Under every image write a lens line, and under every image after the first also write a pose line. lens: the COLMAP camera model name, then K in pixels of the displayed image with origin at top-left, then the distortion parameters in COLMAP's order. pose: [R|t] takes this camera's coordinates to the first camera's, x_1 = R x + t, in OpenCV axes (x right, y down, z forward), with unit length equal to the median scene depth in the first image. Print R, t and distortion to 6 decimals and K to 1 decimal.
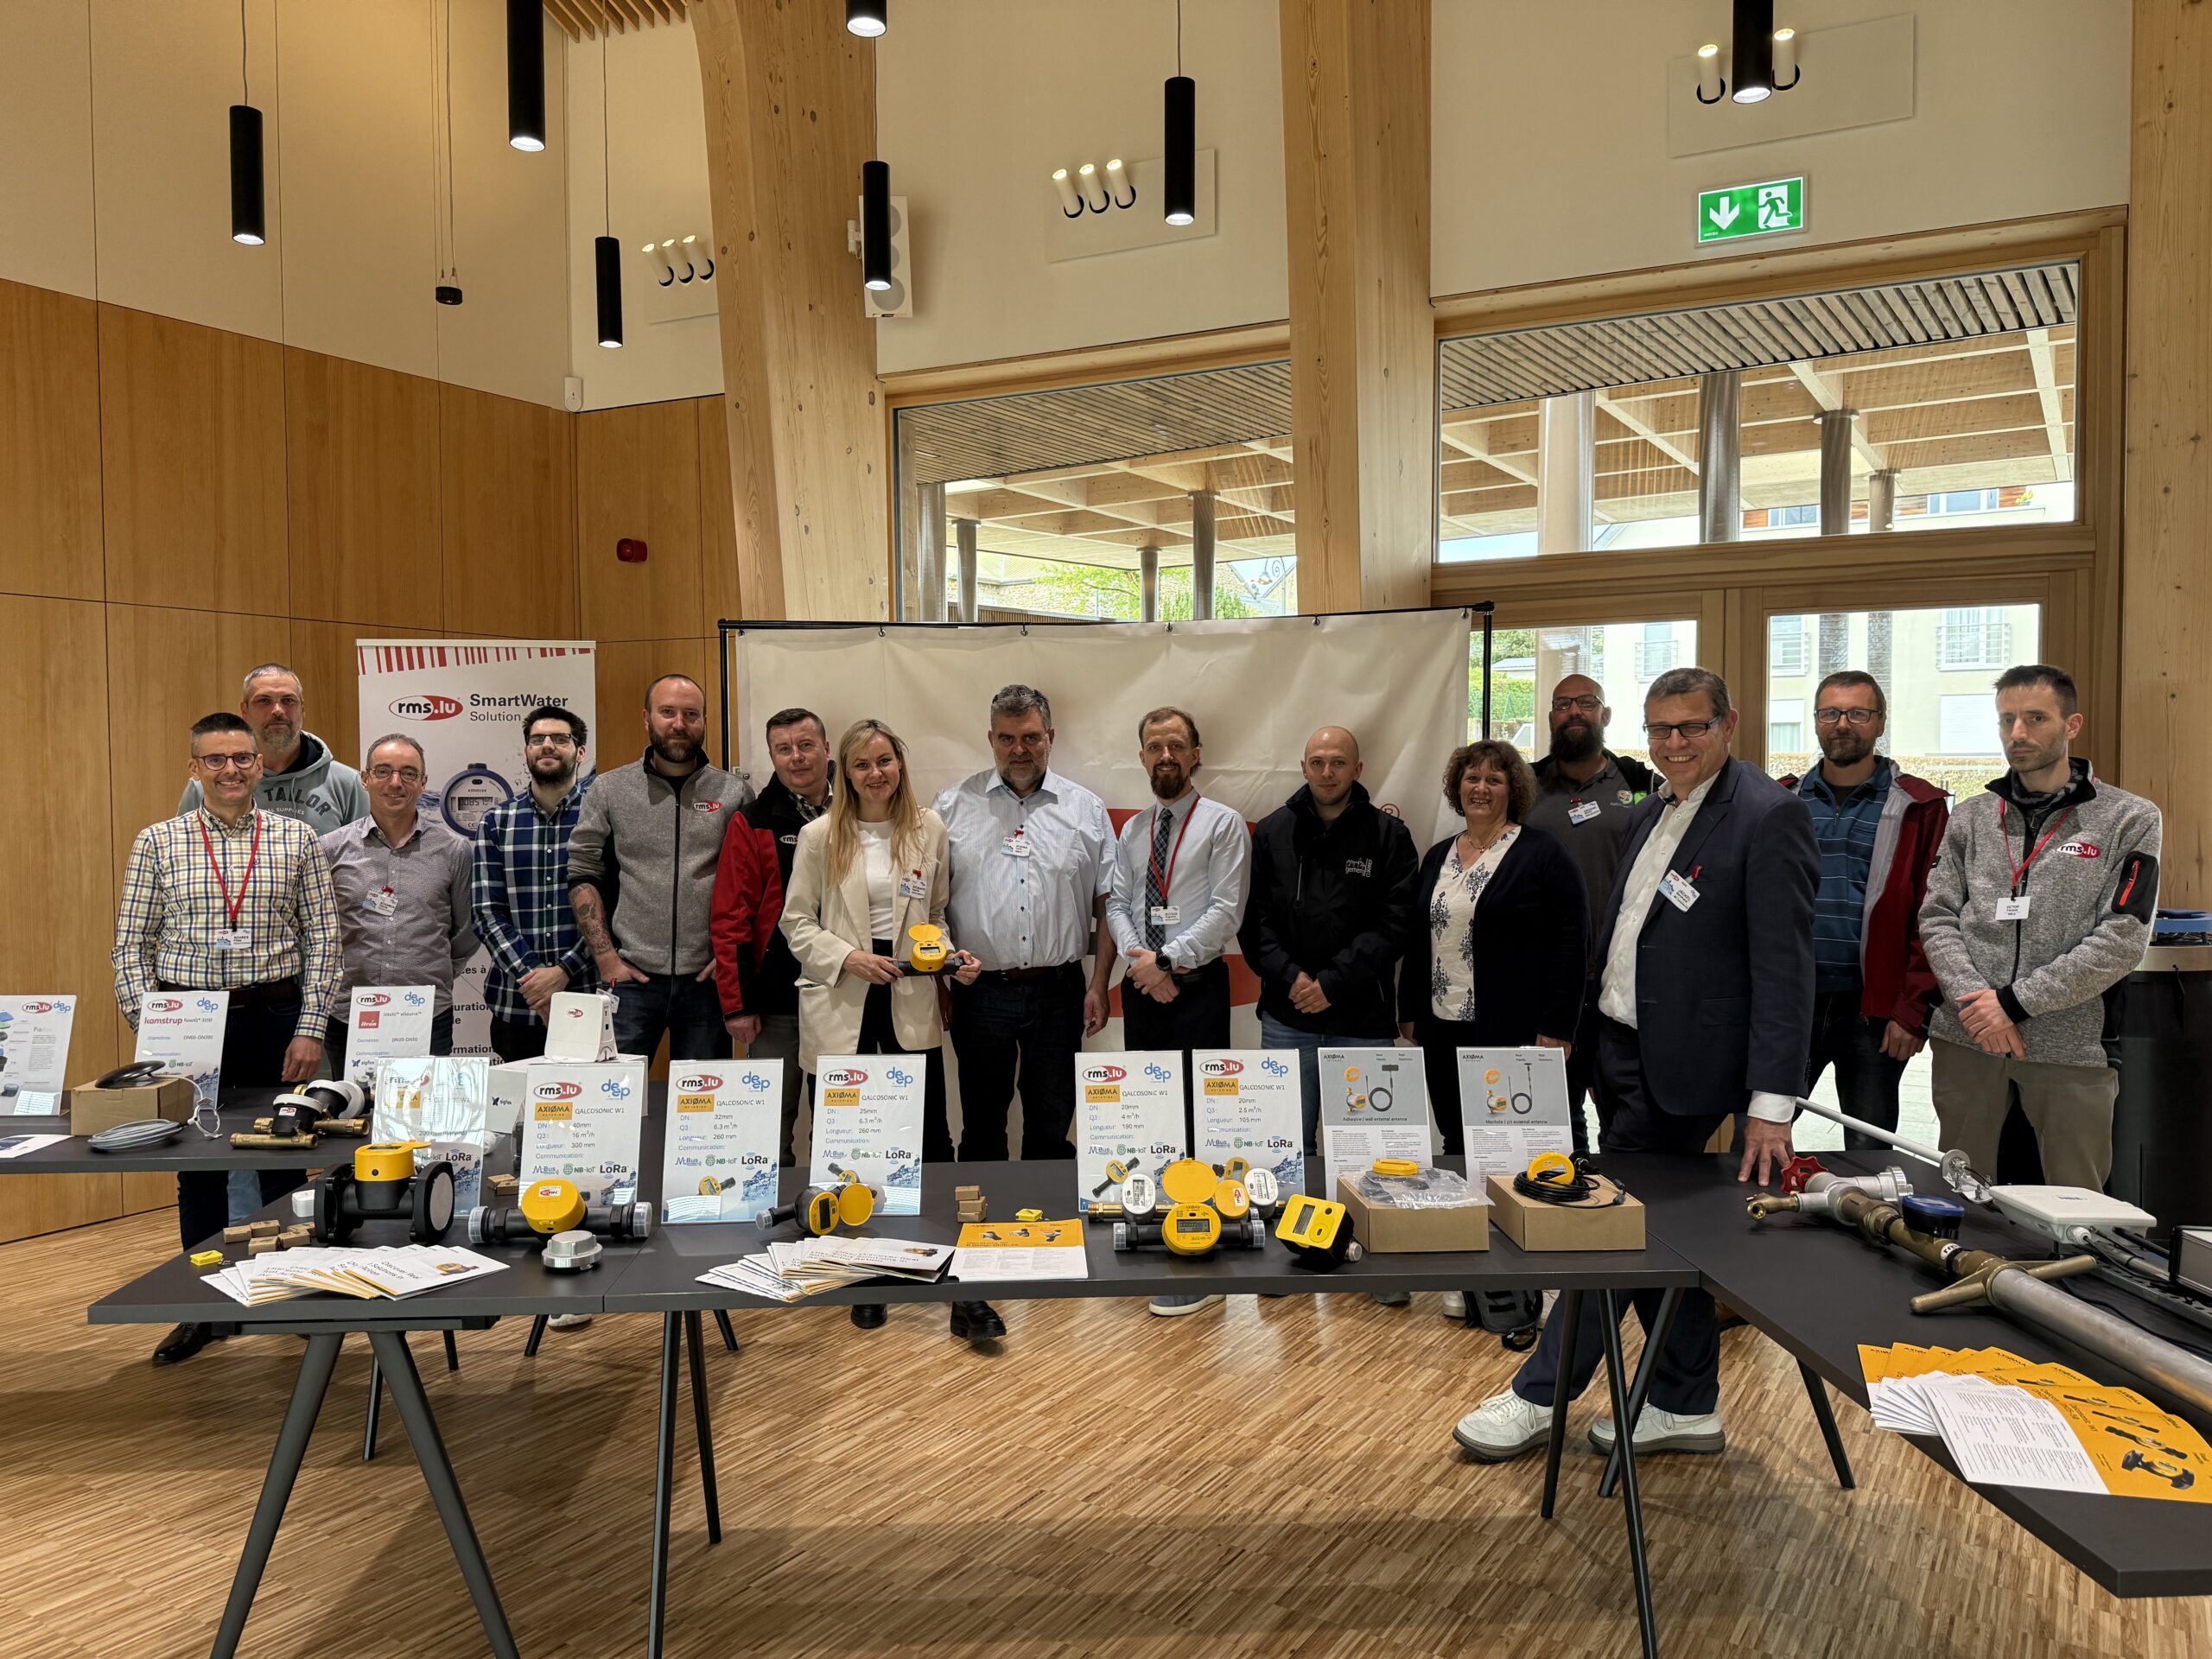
lens RADIAL K [[1534.2, 0, 1106.0], [0, 1534.2, 829.5], [0, 0, 1]] dist [0.068659, -0.001019]
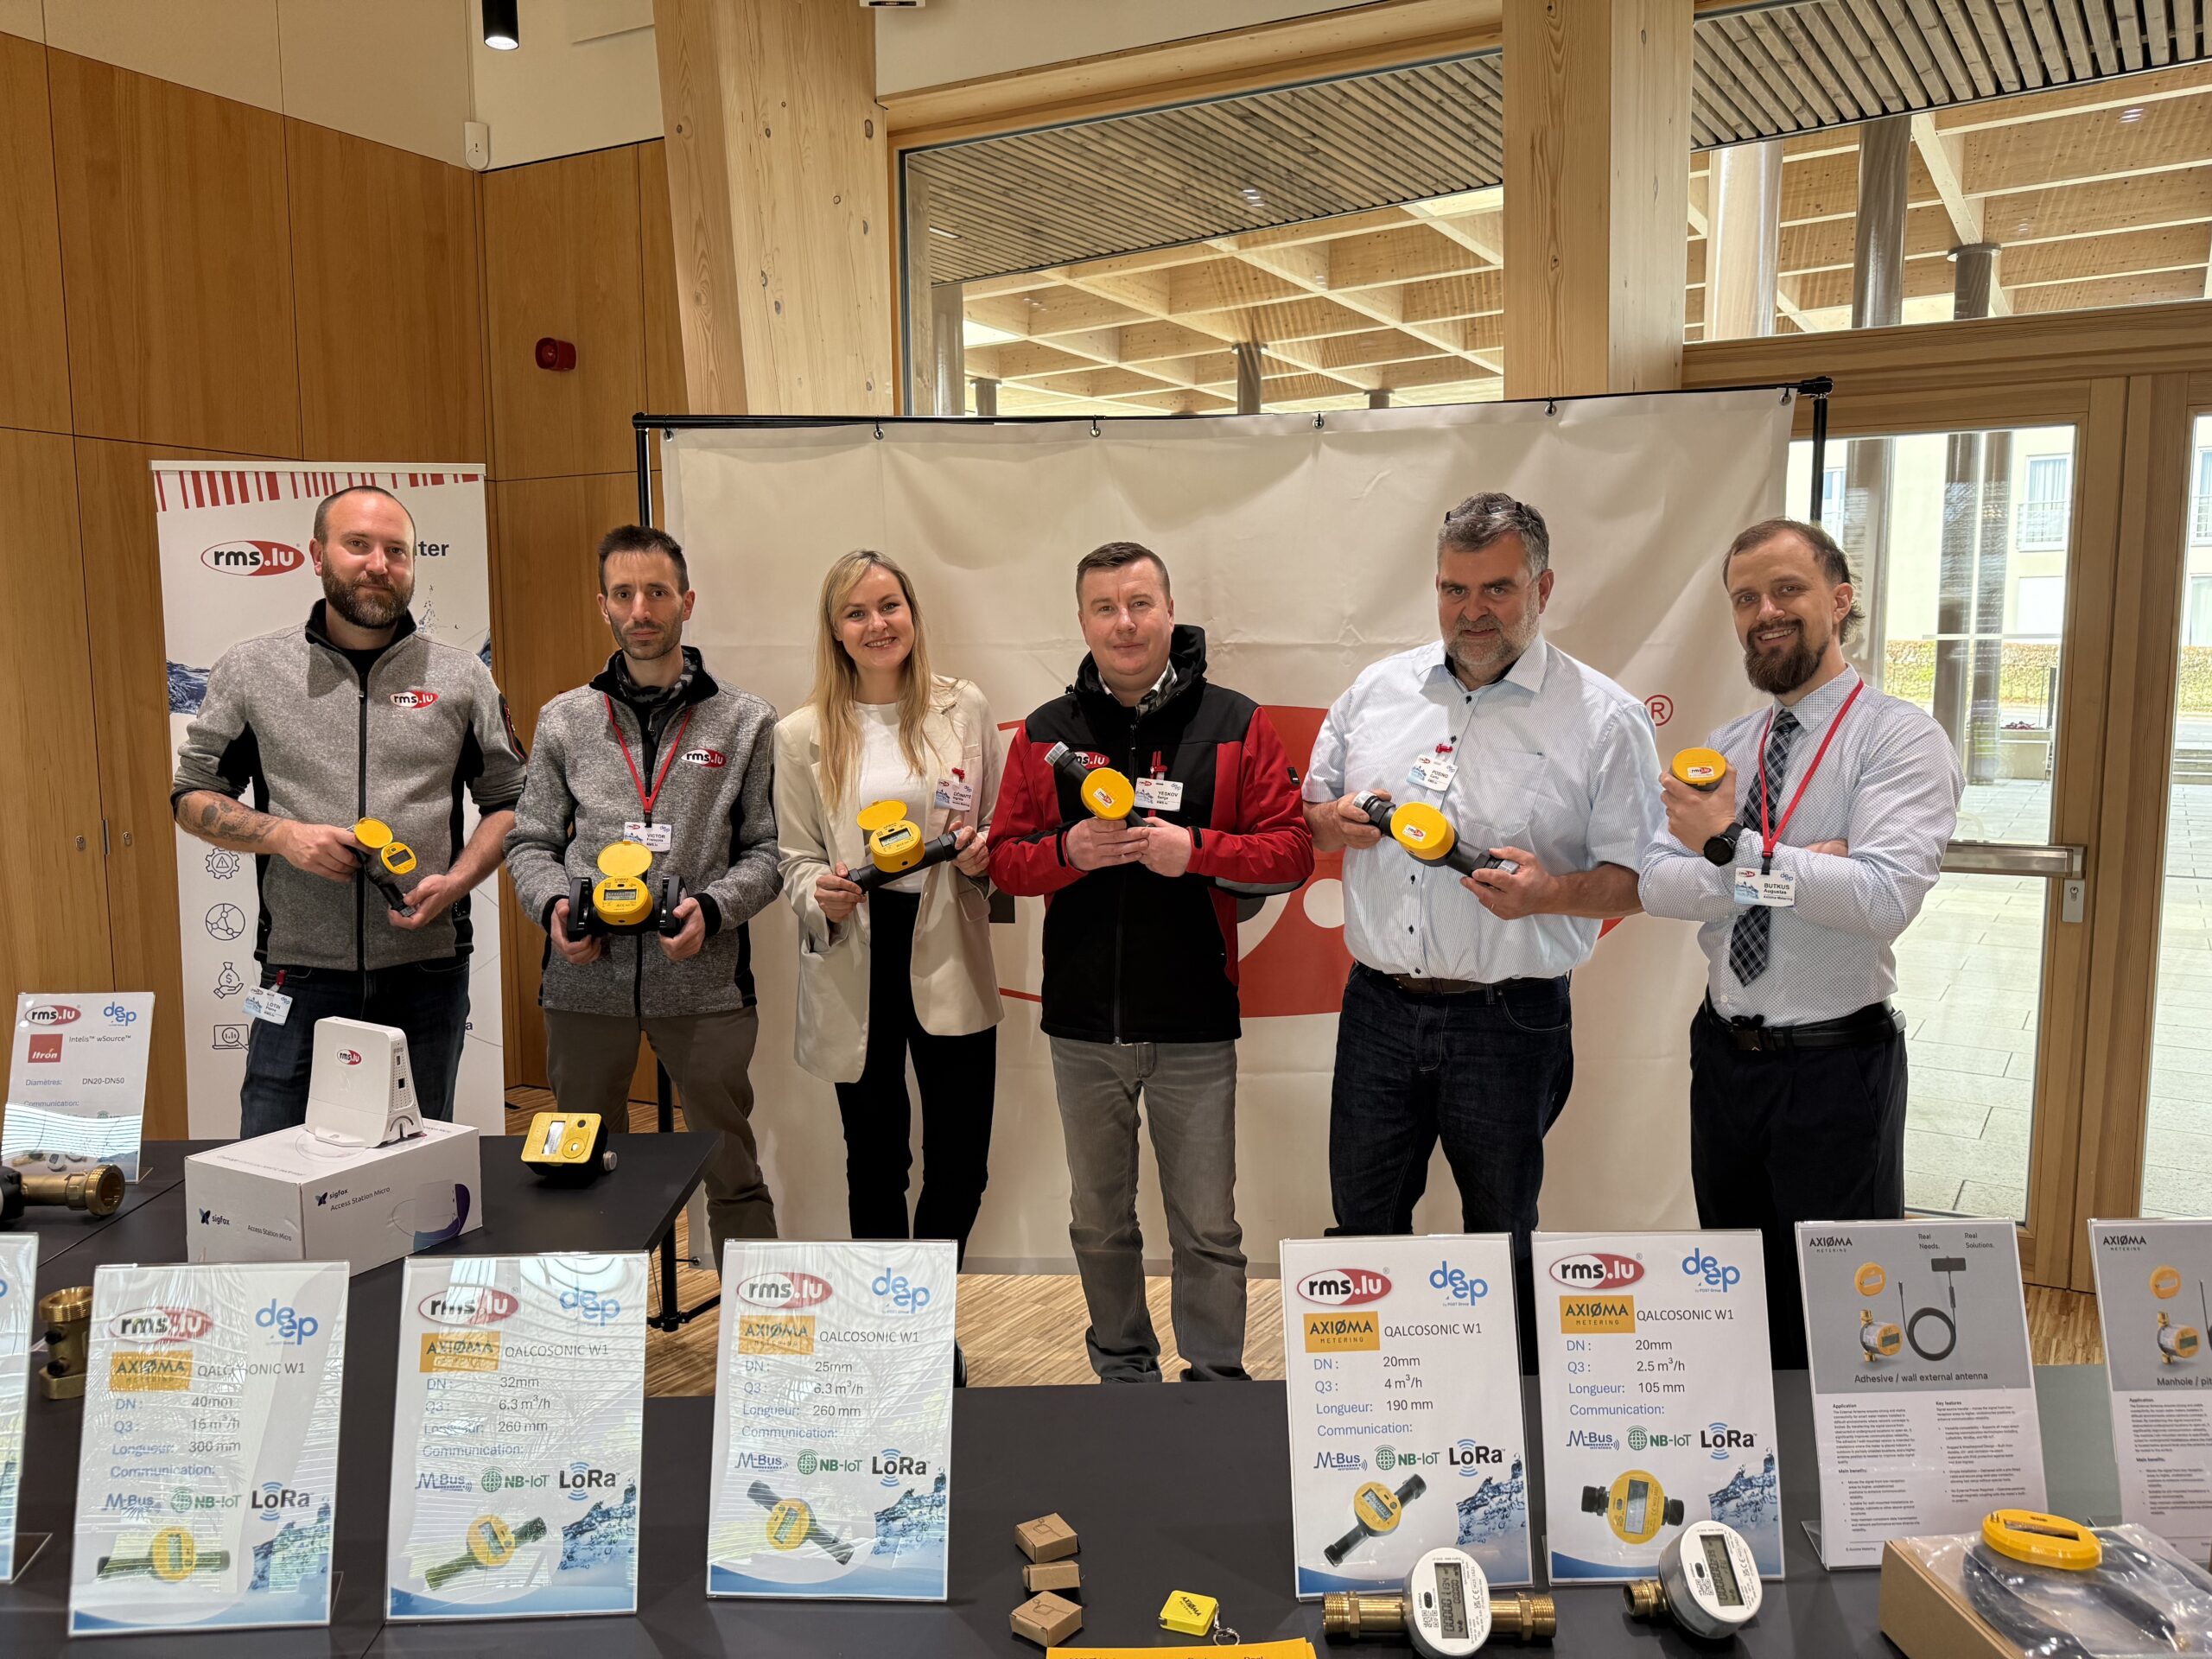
lens RADIAL K [[1560.8, 0, 1107.2], [0, 1560.8, 824.9], [0, 0, 1]] dist [0.003114, -0.008796]
pose [[0.999926, 0.001911, -0.012022, -0.036419], [-0.001073, 0.997592, 0.069353, -0.006165], [0.012125, -0.069335, 0.997520, 0.296389]]
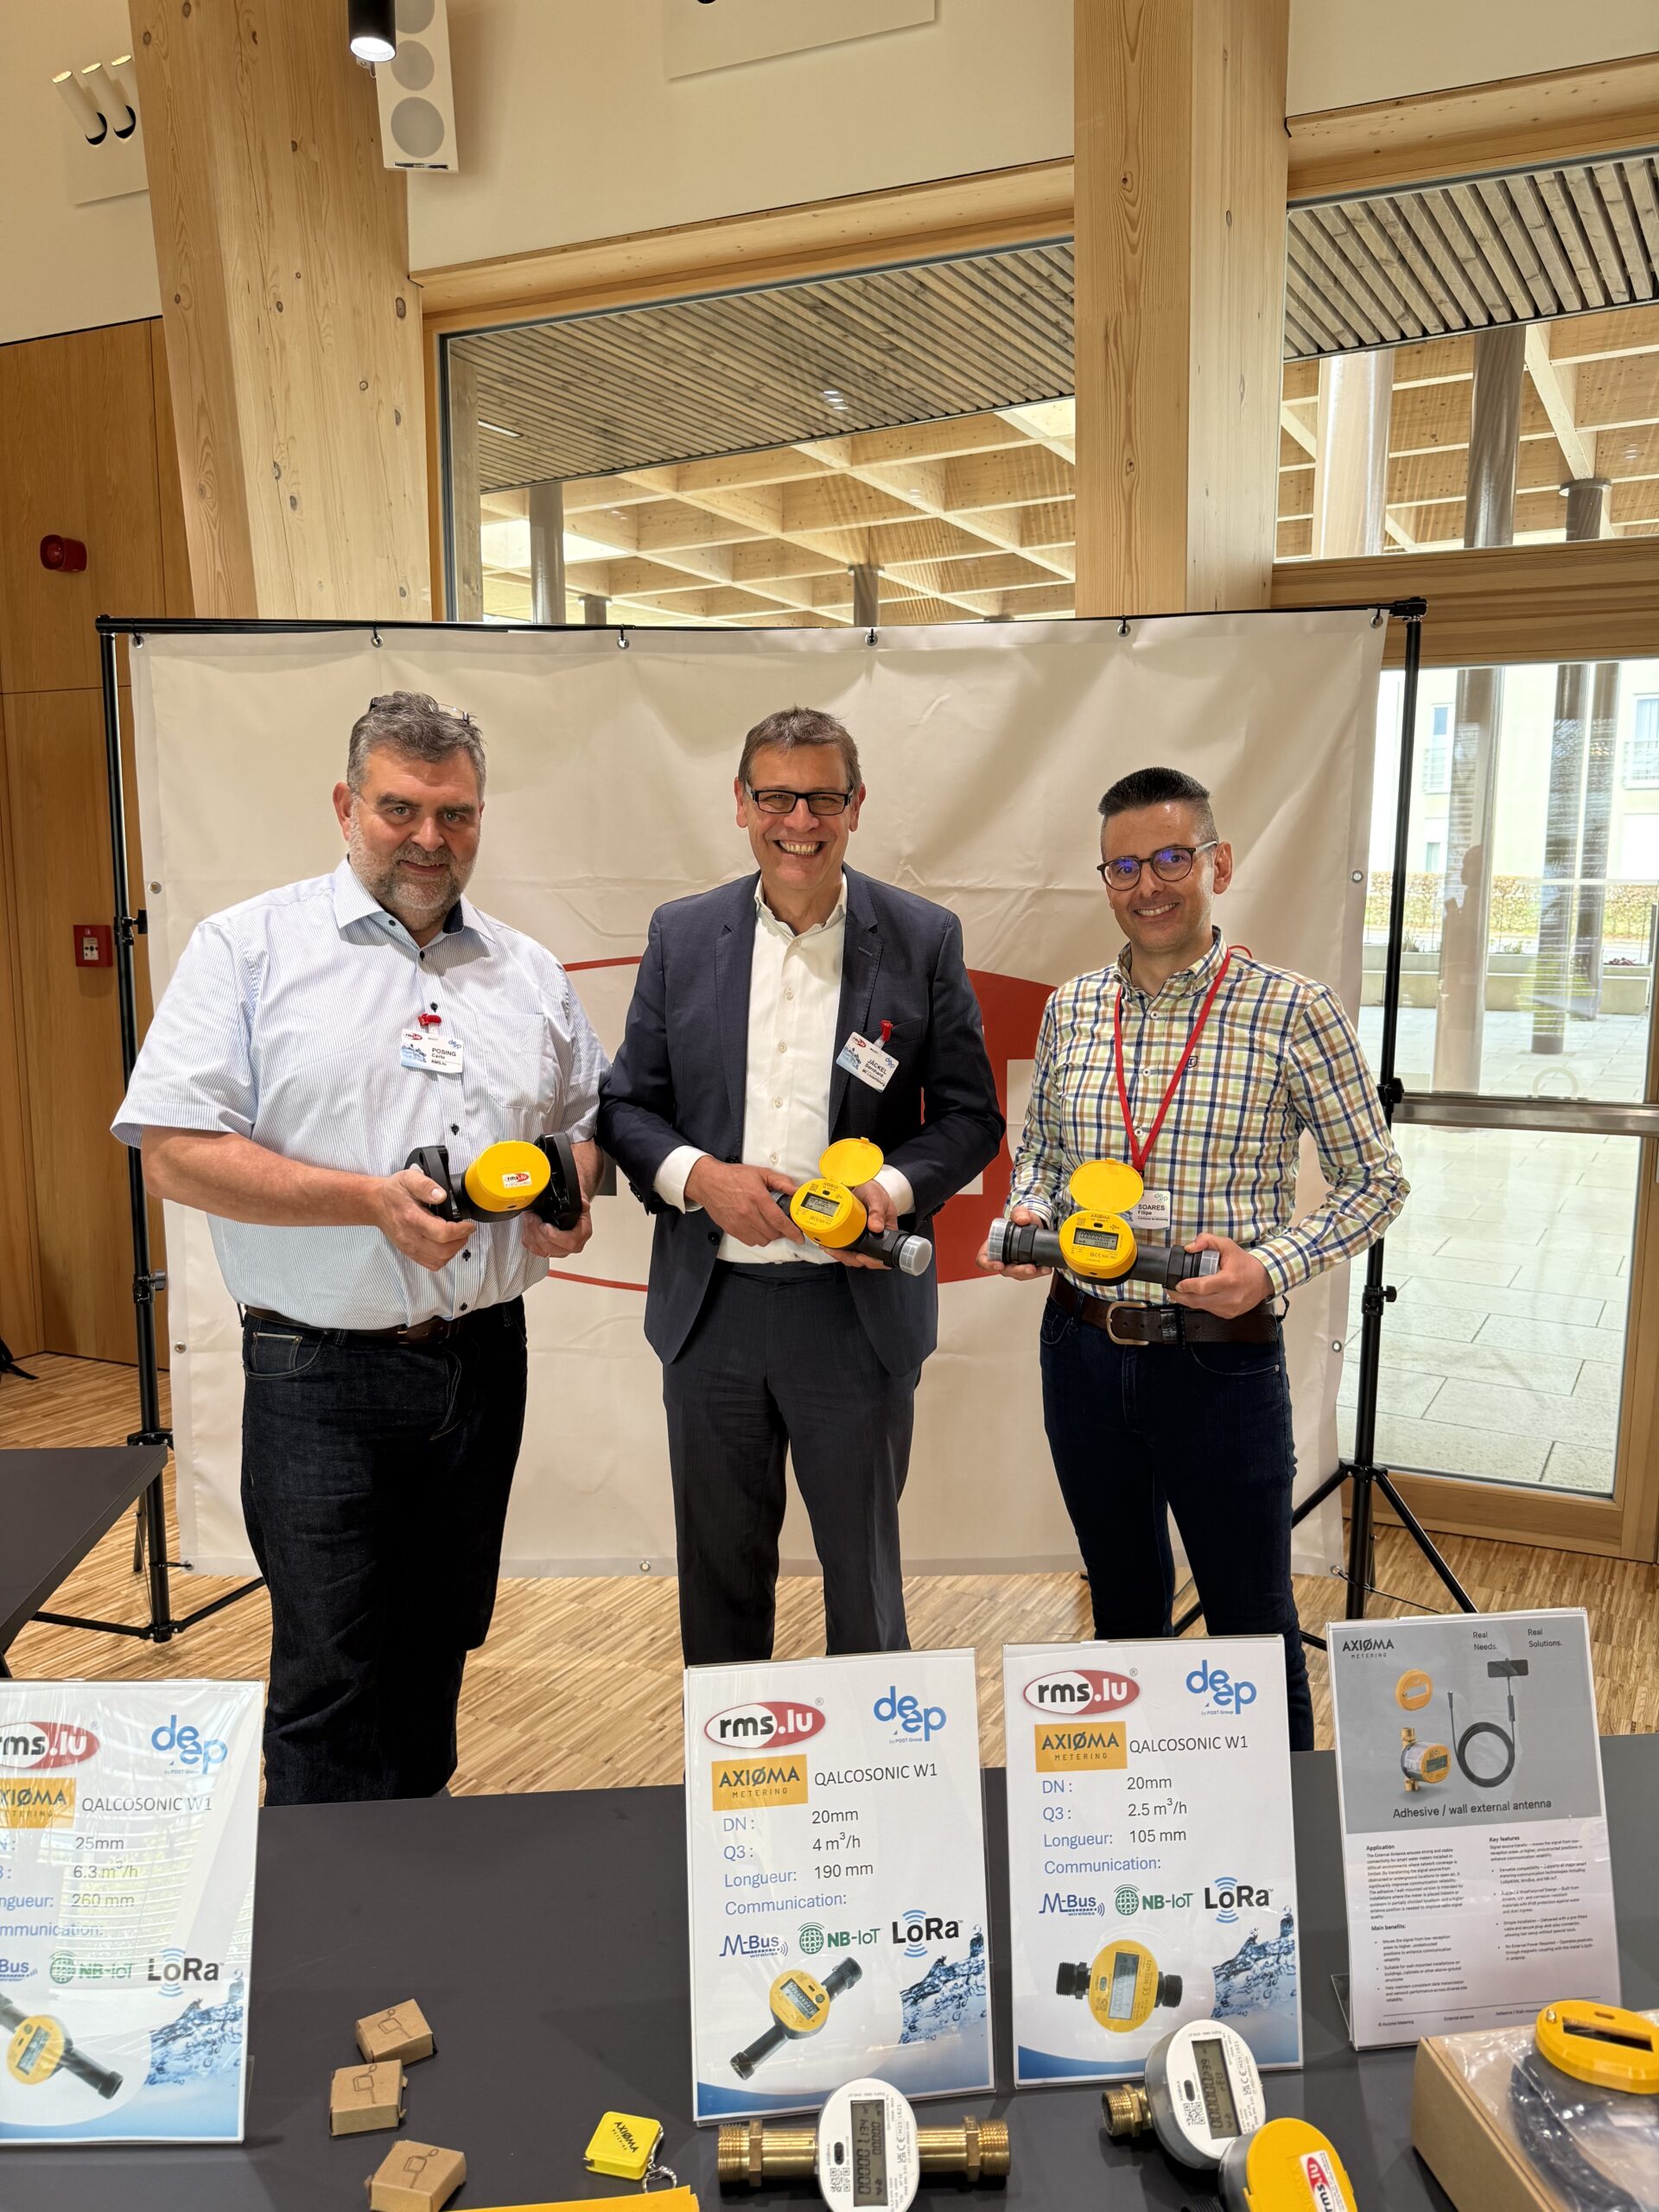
lens RADIAL K [[1566.7, 0, 829.5], [0, 1566.7, 1106.0], [0, 0, 1]] dist [-0.004736, -0.001833]
pose [[0.998799, 0.001530, 0.048972, -0.002251], [-0.006520, 0.994775, 0.101888, -0.013242], [-0.048560, -0.102085, 0.993590, 0.352489]]
